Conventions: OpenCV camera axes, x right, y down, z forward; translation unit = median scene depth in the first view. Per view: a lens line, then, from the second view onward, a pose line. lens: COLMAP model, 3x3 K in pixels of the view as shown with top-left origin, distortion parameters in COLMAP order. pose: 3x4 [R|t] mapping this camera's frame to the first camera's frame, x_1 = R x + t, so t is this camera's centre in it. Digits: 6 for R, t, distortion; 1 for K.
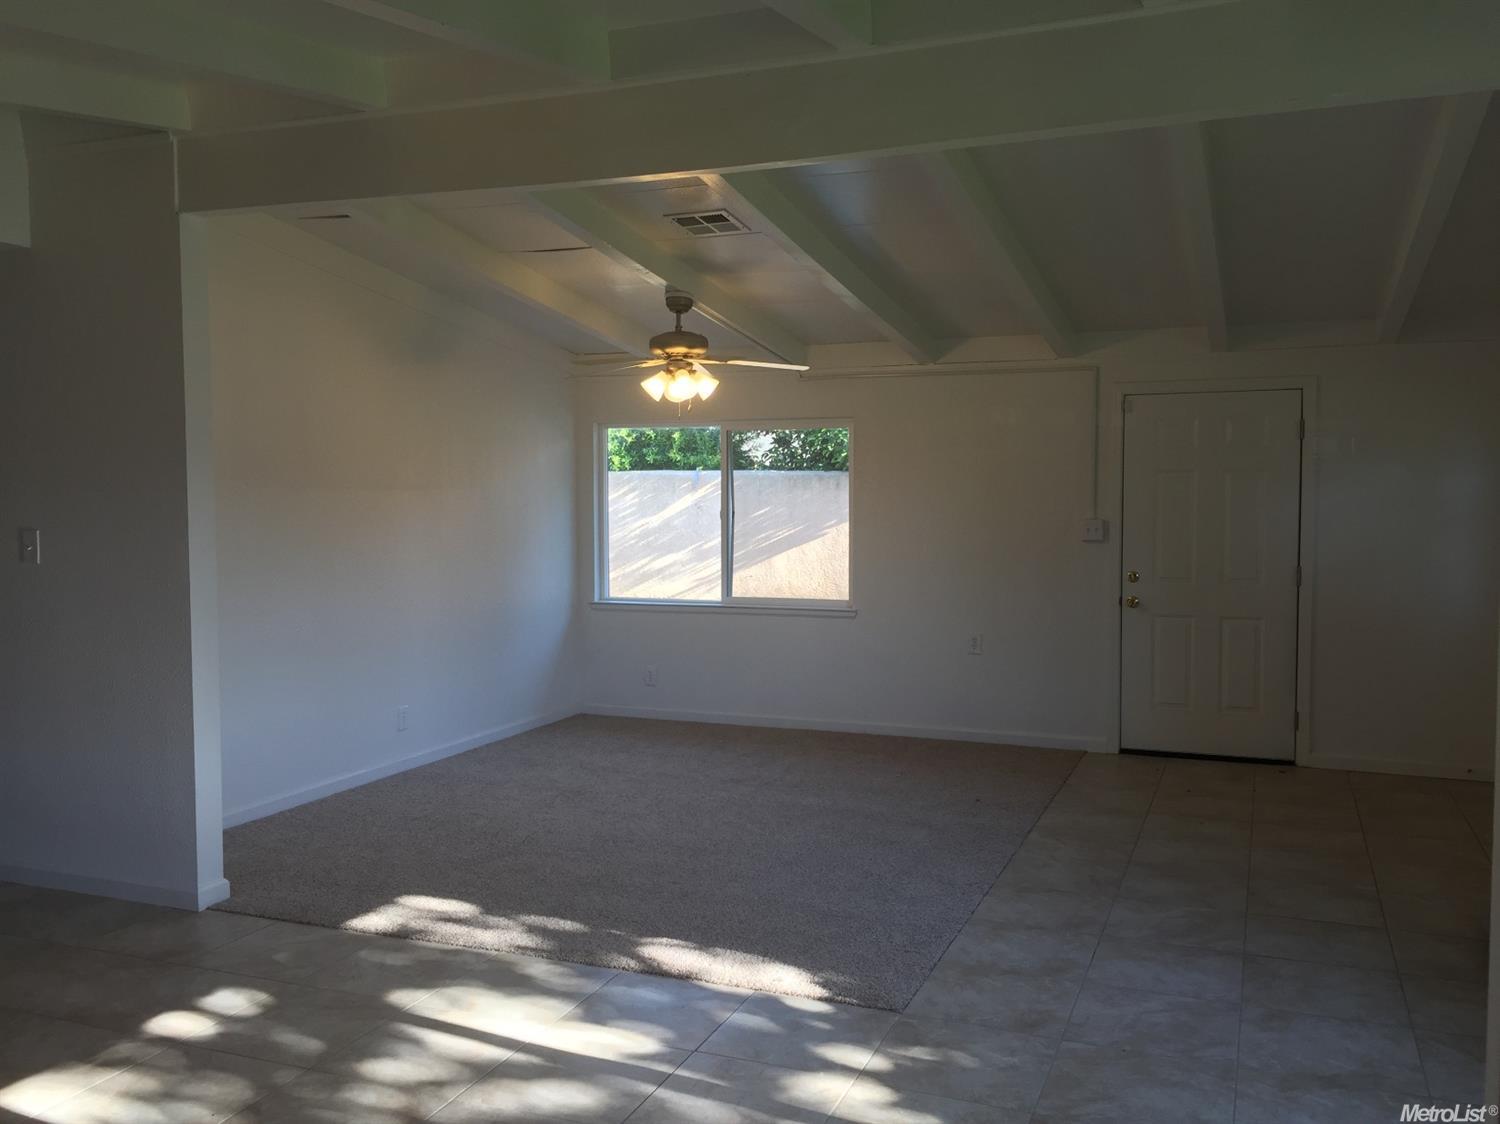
lens RADIAL K [[1297.8, 0, 753.2], [0, 1297.8, 561.7], [0, 0, 1]] dist [0.058638, -0.007621]
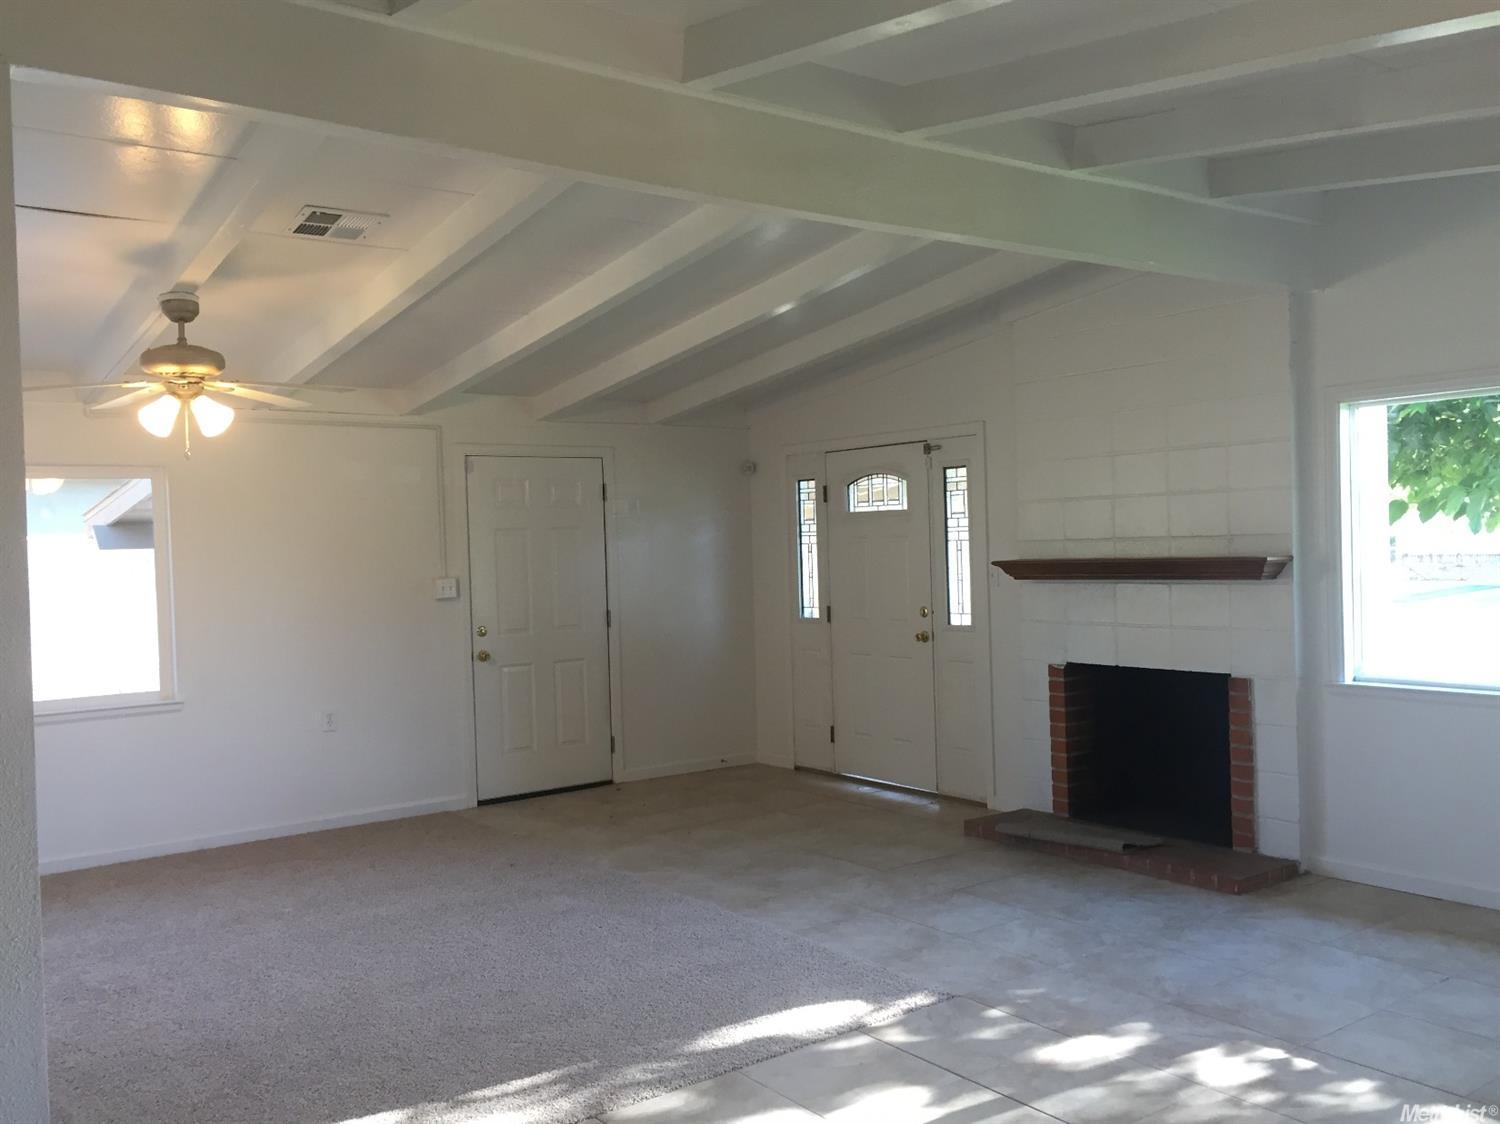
lens RADIAL K [[1297.8, 0, 753.2], [0, 1297.8, 561.7], [0, 0, 1]] dist [0.058638, -0.007621]
pose [[0.537427, -0.025771, 0.842916, -0.503143], [0.077606, 0.996803, -0.019004, -0.007758], [-0.839732, 0.075629, 0.537709, 0.289634]]
